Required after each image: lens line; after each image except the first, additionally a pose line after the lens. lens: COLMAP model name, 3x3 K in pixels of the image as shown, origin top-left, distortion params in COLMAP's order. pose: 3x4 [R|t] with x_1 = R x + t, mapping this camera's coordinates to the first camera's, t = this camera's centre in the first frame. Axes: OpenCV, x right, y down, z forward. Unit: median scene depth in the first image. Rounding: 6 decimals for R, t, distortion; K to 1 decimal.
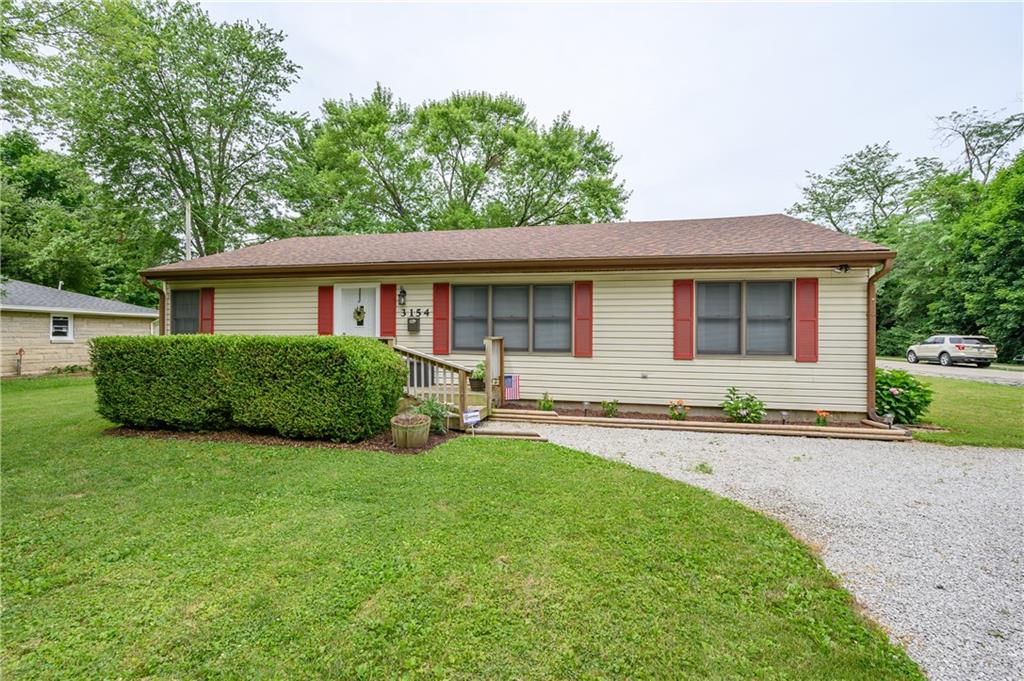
lens RADIAL K [[463.3, 0, 499.9], [0, 463.3, 336.4], [0, 0, 1]] dist [-0.002468, -0.000201]
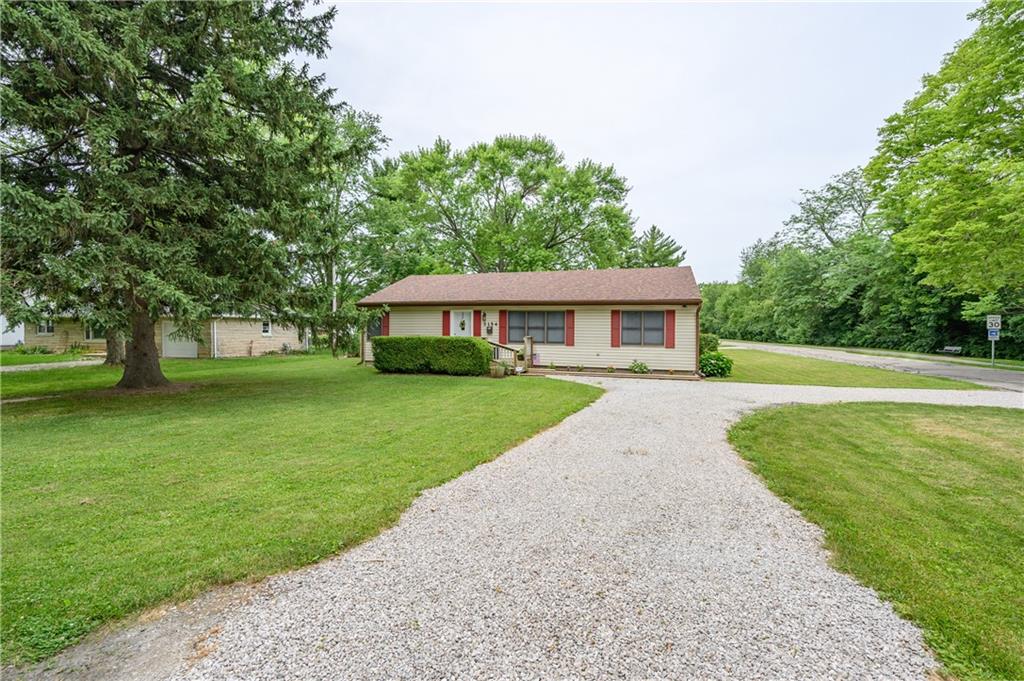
lens RADIAL K [[463.3, 0, 499.9], [0, 463.3, 336.4], [0, 0, 1]] dist [-0.002468, -0.000201]
pose [[0.996982, 0.002073, -0.077603, 0.021222], [-0.000731, 0.999850, 0.017322, -0.032231], [0.077628, -0.017213, 0.996834, -1.061511]]
